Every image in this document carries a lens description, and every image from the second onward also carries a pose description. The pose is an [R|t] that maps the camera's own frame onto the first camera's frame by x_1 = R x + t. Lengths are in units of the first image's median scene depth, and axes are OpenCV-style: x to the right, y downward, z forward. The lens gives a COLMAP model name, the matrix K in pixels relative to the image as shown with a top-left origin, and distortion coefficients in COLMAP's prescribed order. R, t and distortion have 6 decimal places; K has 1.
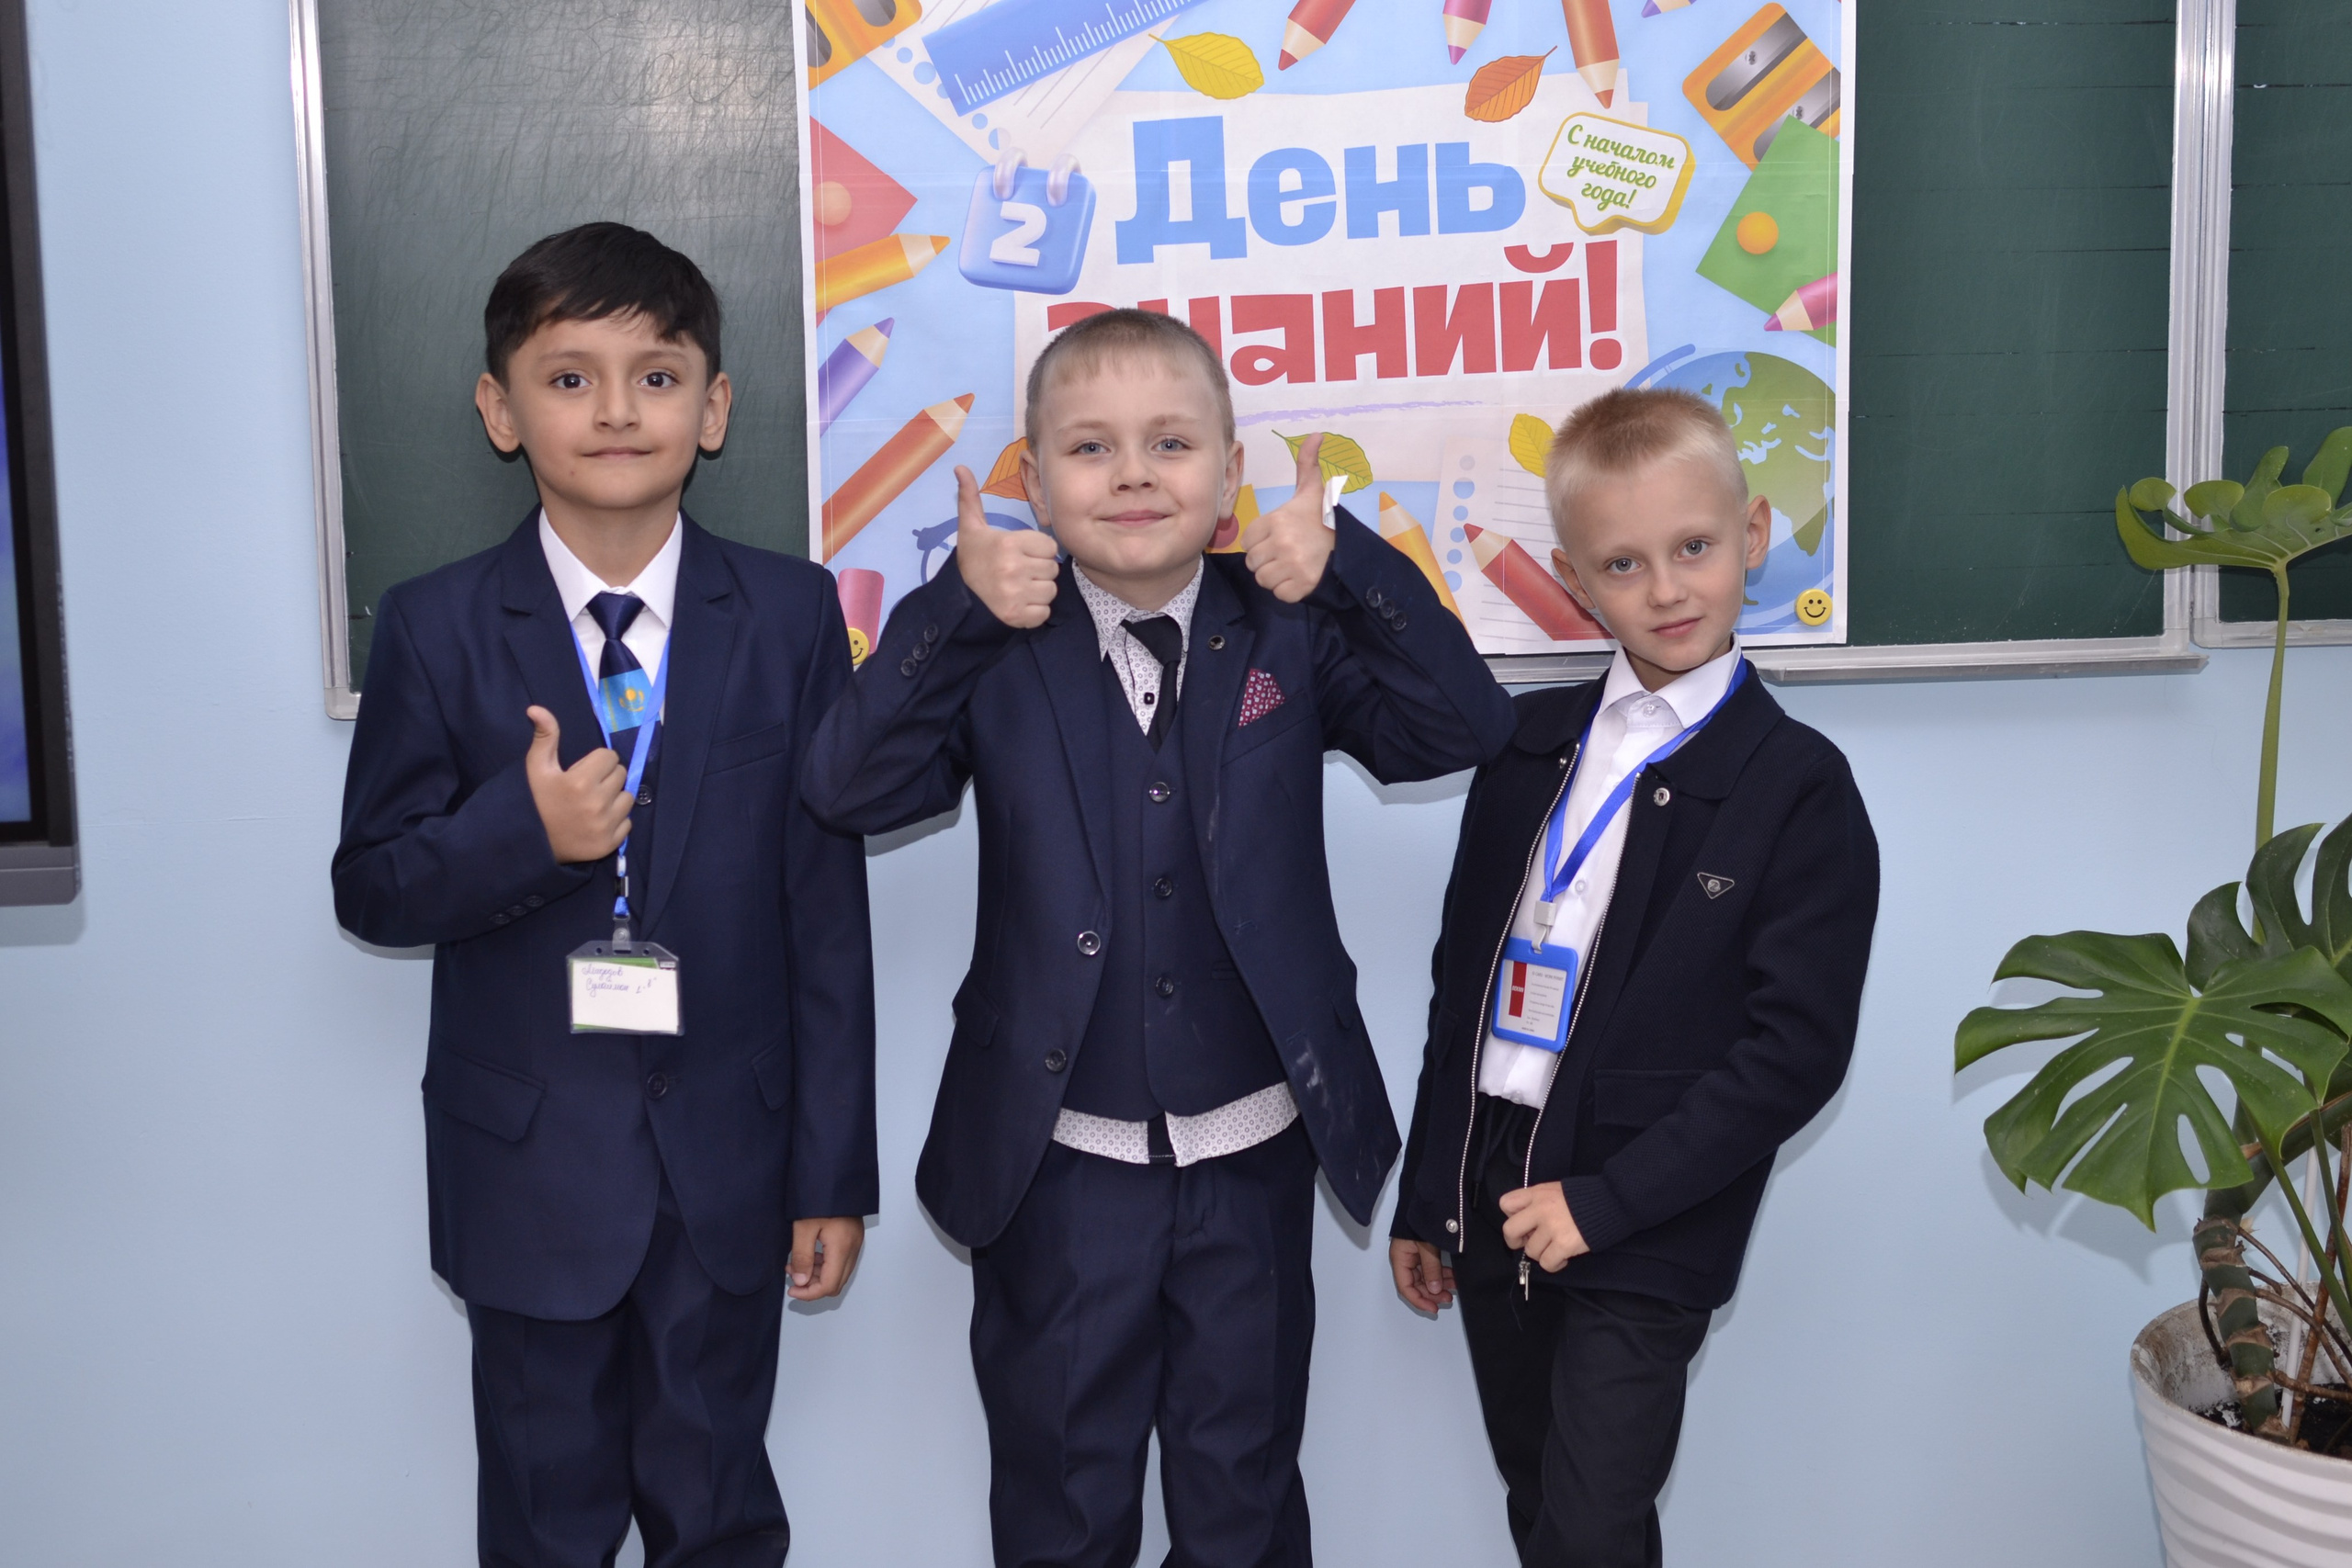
lens RADIAL K [[3578.2, 0, 1170.0], [0, 3578.2, 782.1], [0, 0, 1]] dist [-0.004971, 0.040858]
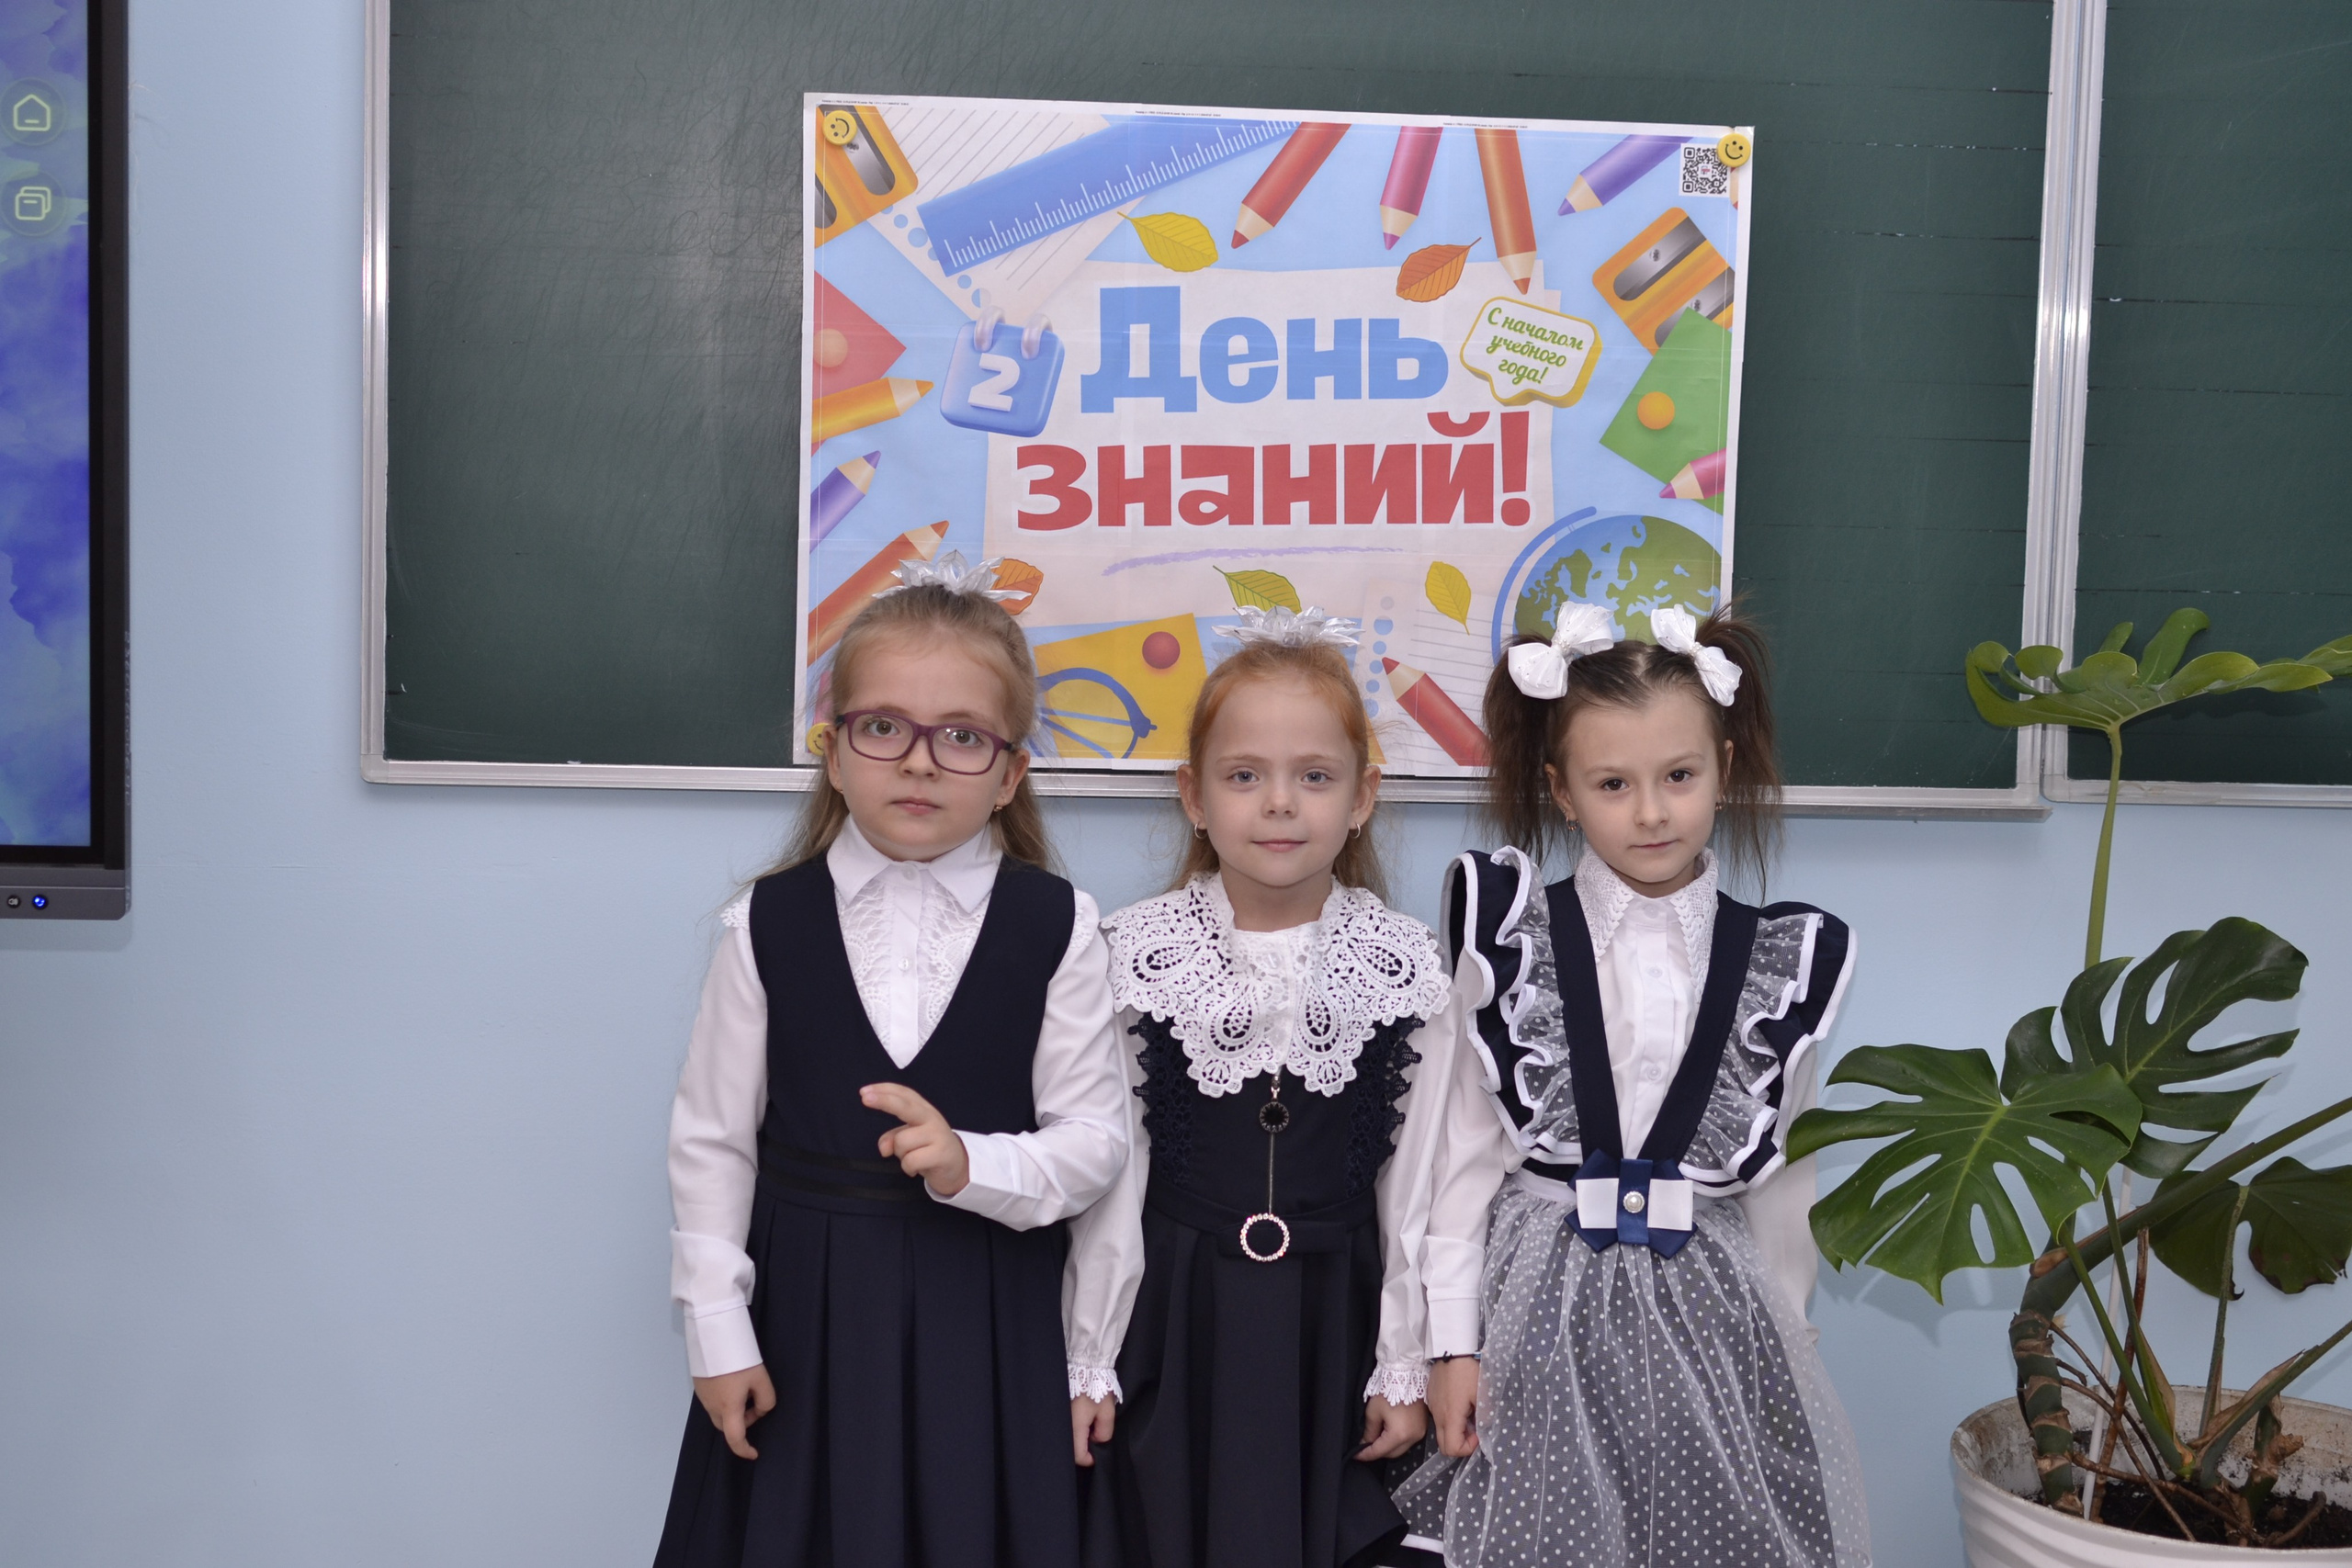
lens RADIAL K [[3596.0, 0, 1176.0], [0, 3596.0, 784.0], [0, 0, 1]] dist [0.001432, -0.010239]
pose [[0.998325, 0.046783, -0.034030, 0.059171], [-0.048474, 0.997538, -0.050680, 0.028014], [0.031575, 0.052245, 0.998135, -0.124494]]
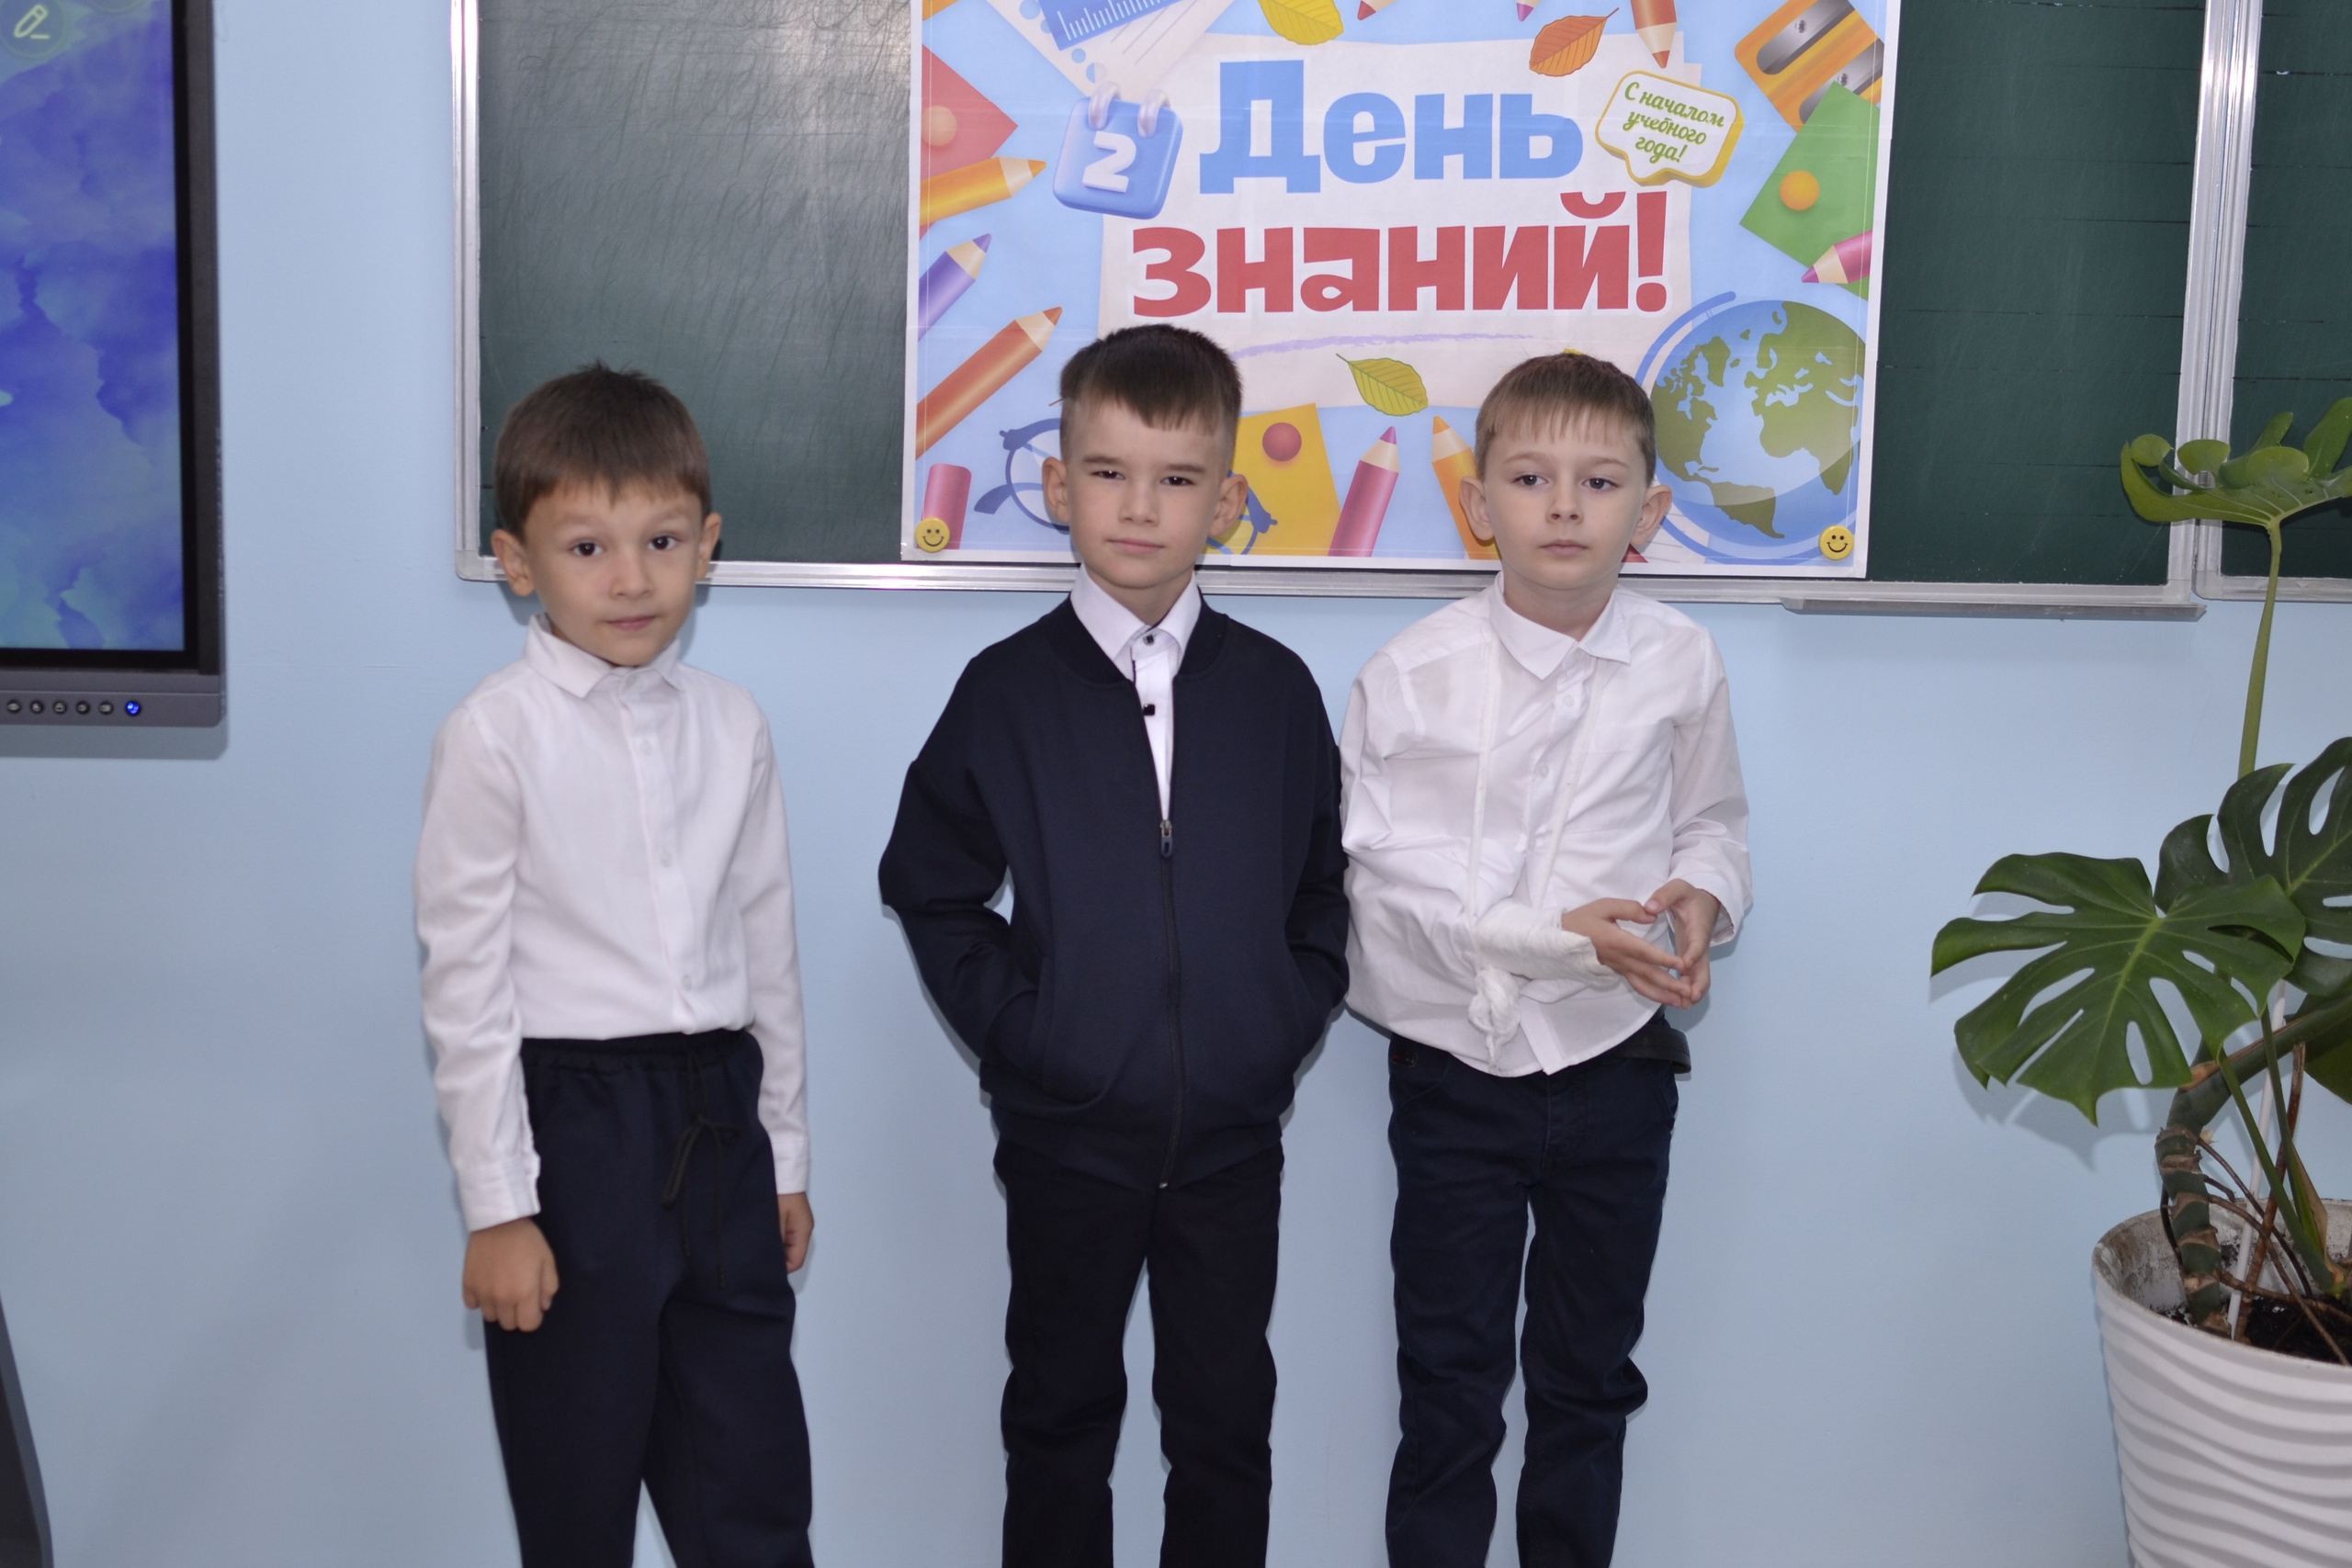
lens RADIAL K [[3596.0, 0, 1176.0], [0, 3596.0, 784.0], [0, 0, 1]] dist [0.001432, -0.010239]
pose [[0.997793, 0.050316, -0.043327, 0.034186], [-0.049624, 0.998625, 0.016910, 0.015495], [0.044118, -0.014722, 0.998918, -0.088889]]
